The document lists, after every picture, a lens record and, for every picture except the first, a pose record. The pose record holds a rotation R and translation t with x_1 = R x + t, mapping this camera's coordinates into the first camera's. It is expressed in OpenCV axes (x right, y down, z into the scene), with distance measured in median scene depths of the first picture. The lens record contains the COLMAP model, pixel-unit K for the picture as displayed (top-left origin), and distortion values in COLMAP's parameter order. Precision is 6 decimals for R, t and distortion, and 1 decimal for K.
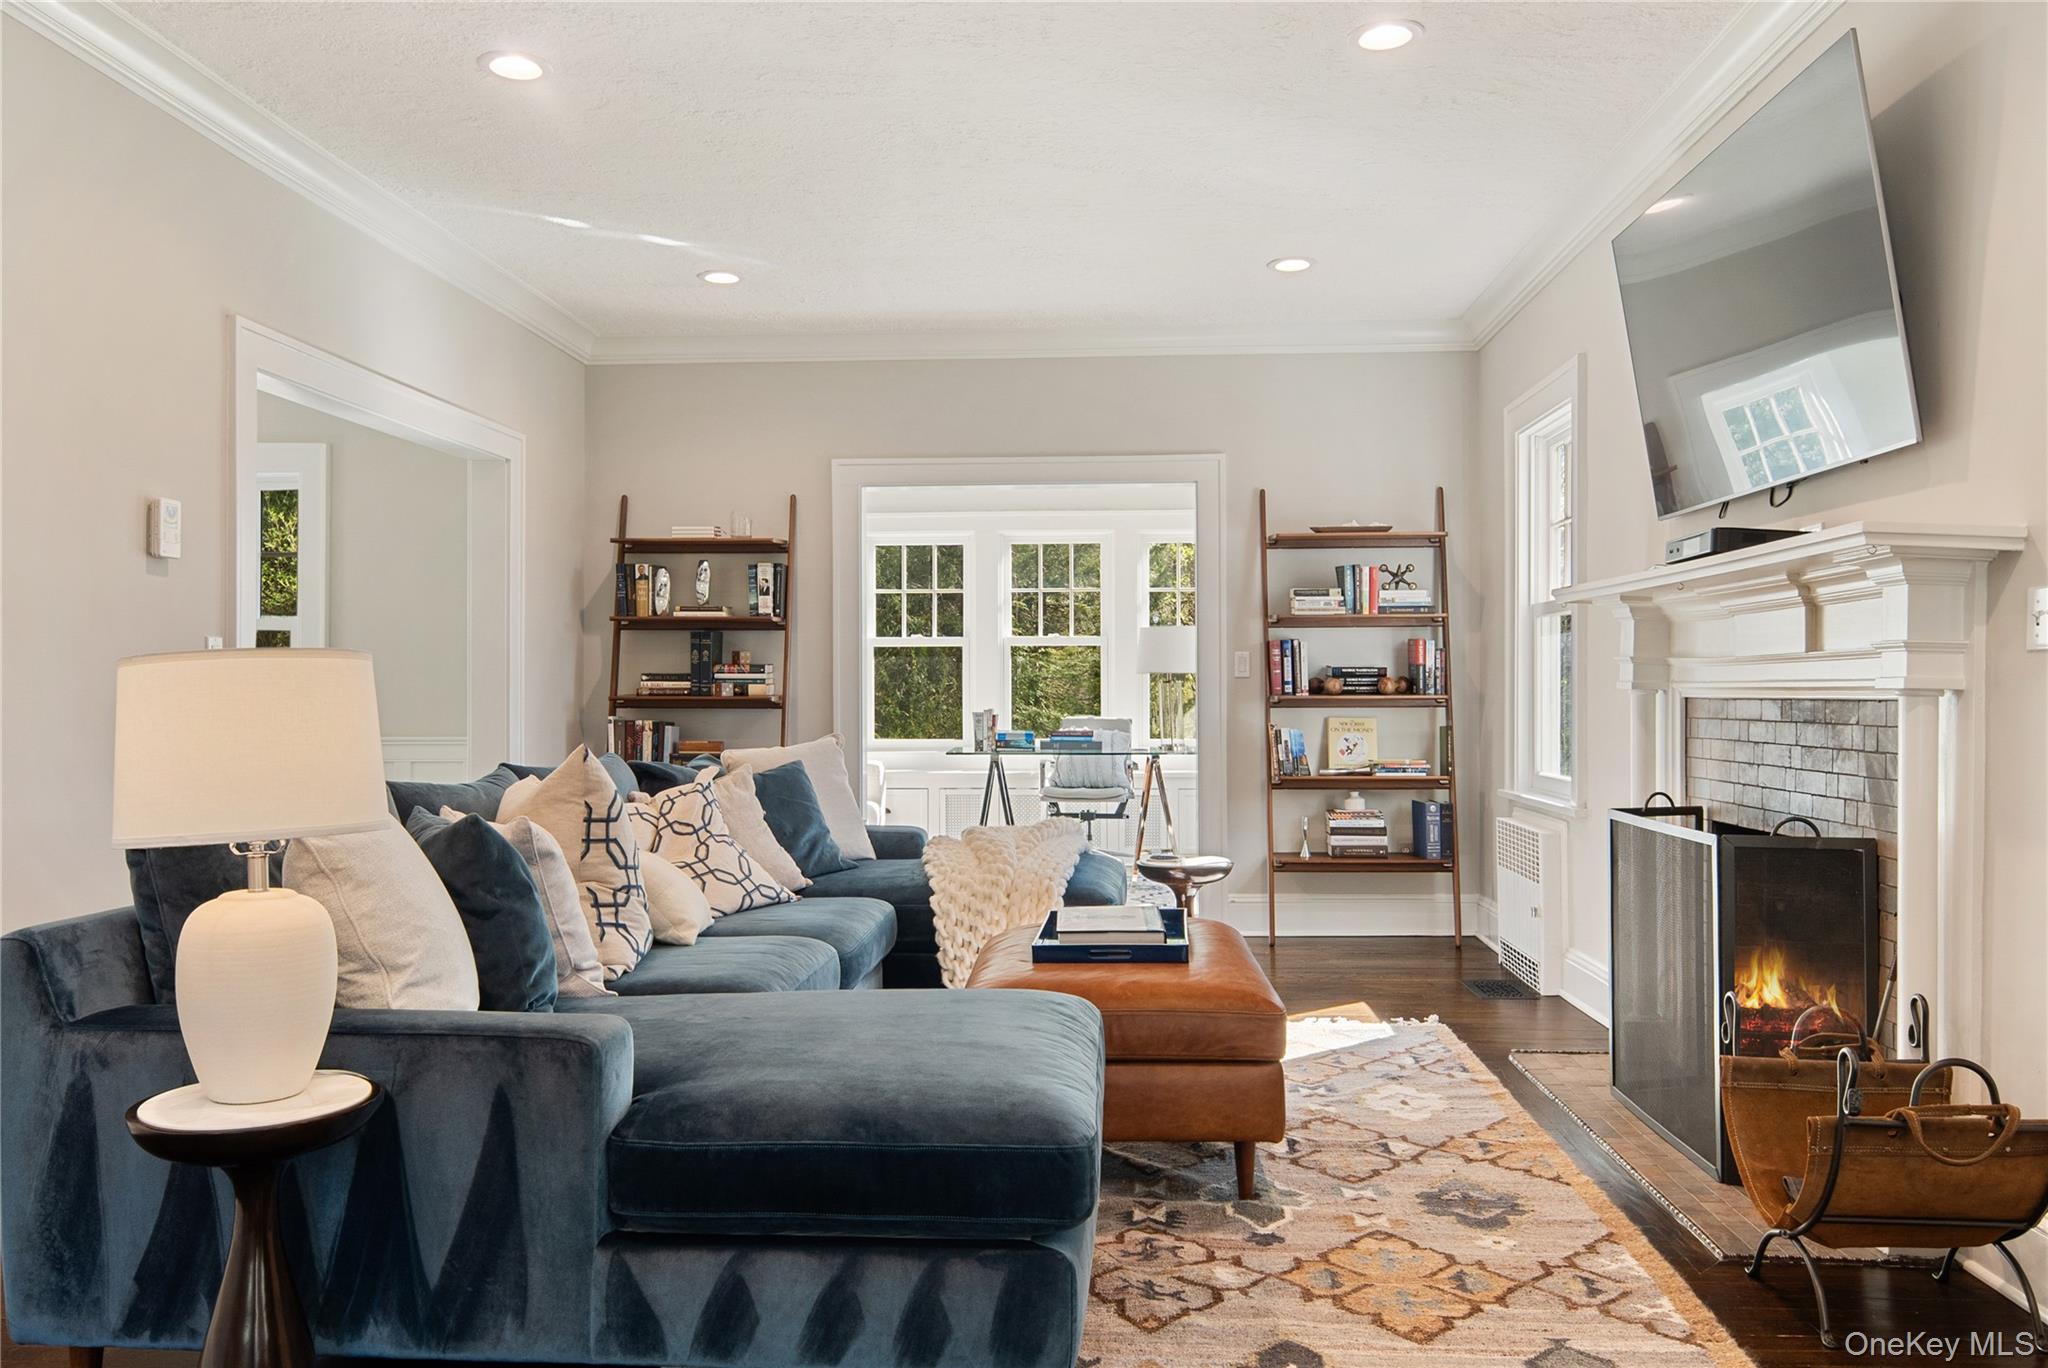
lens RADIAL K [[1545.3, 0, 1026.1], [0, 1545.3, 660.8], [0, 0, 1]] dist [0.003578, 0.001844]
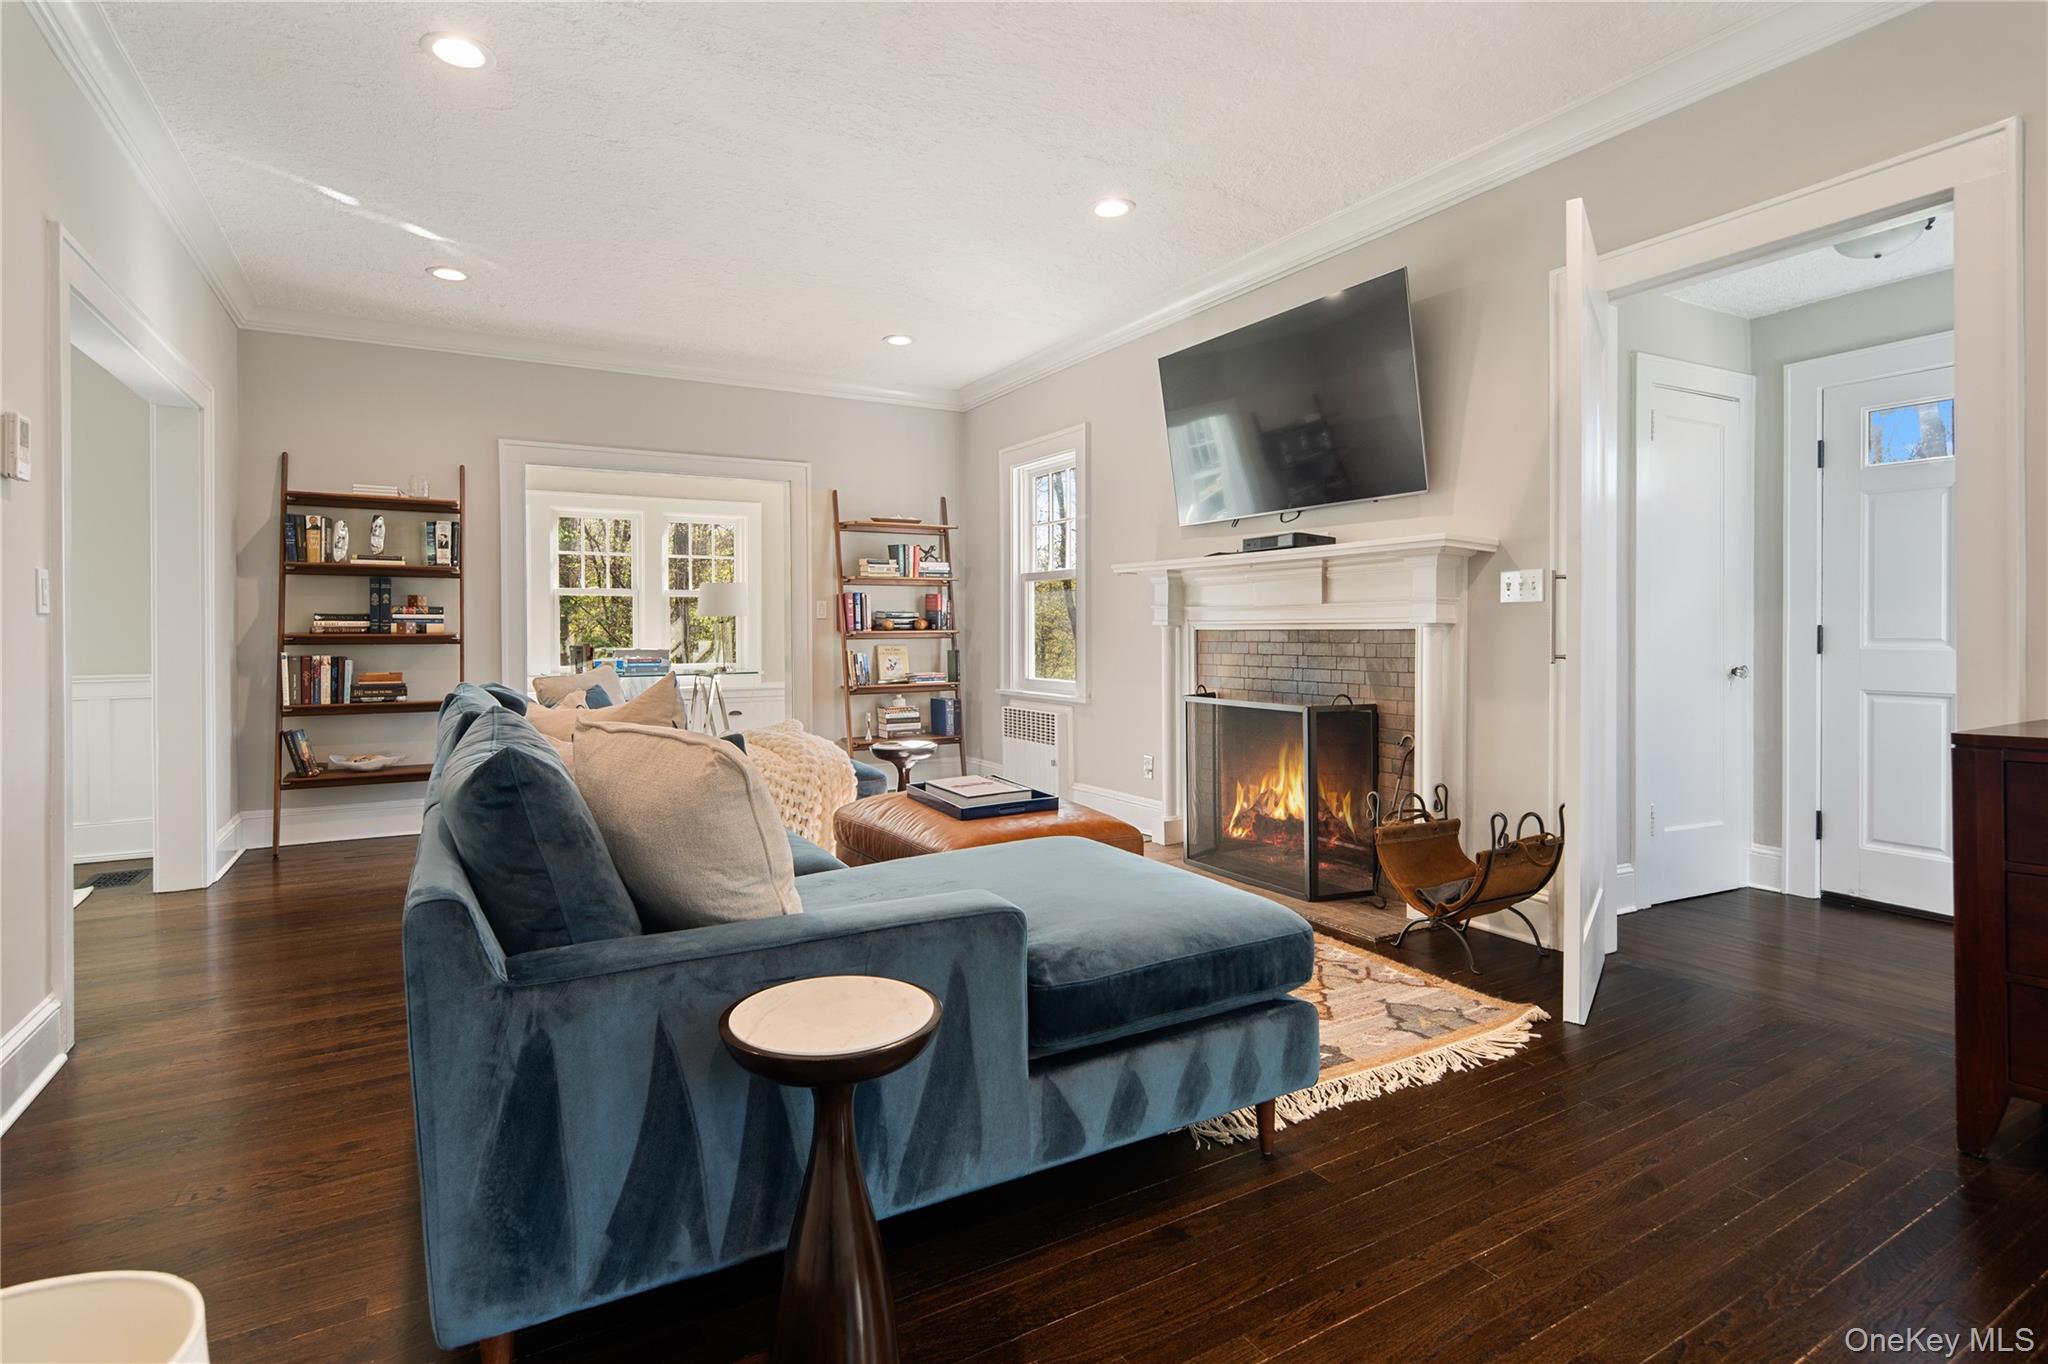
lens RADIAL K [[1010.8, 0, 1021.5], [0, 1010.8, 613.5], [0, 0, 1]] dist [0.002952, -0.001708]
pose [[0.830879, 0.005393, 0.556427, -0.239153], [-0.006976, 0.999975, 0.000724, 0.004039], [-0.556410, -0.004483, 0.830896, 0.112356]]
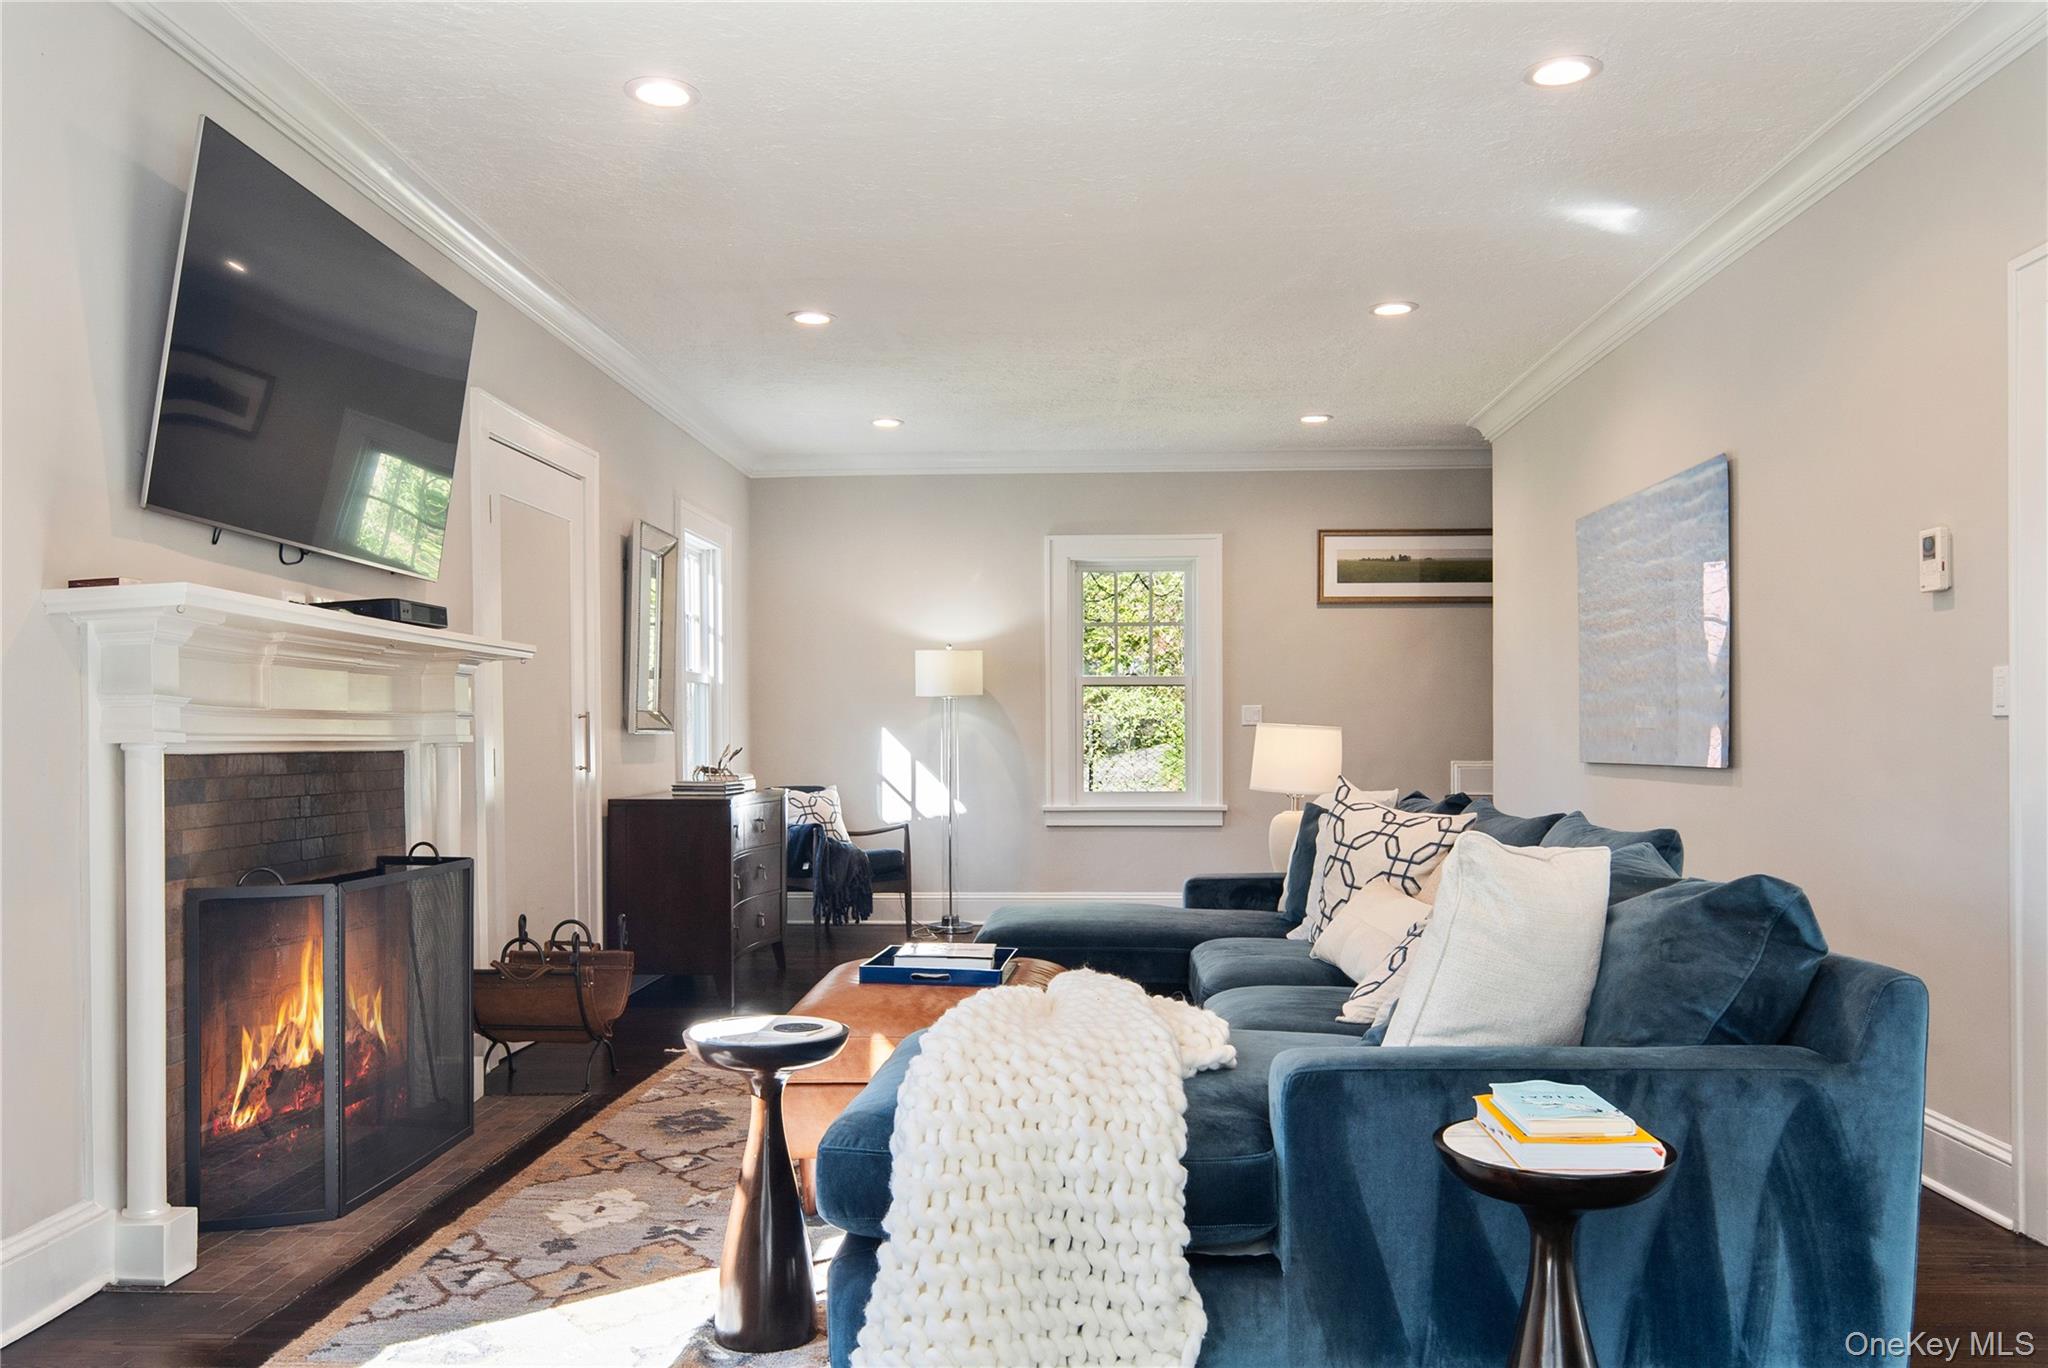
lens RADIAL K [[1535.4, 0, 1036.4], [0, 1535.4, 733.7], [0, 0, 1]] dist [0.010438, 0.002627]
pose [[-0.999619, 0.000754, -0.027607, 0.011444], [0.001392, 0.999732, -0.023115, 0.020757], [0.027582, -0.023145, -0.999352, 1.157151]]
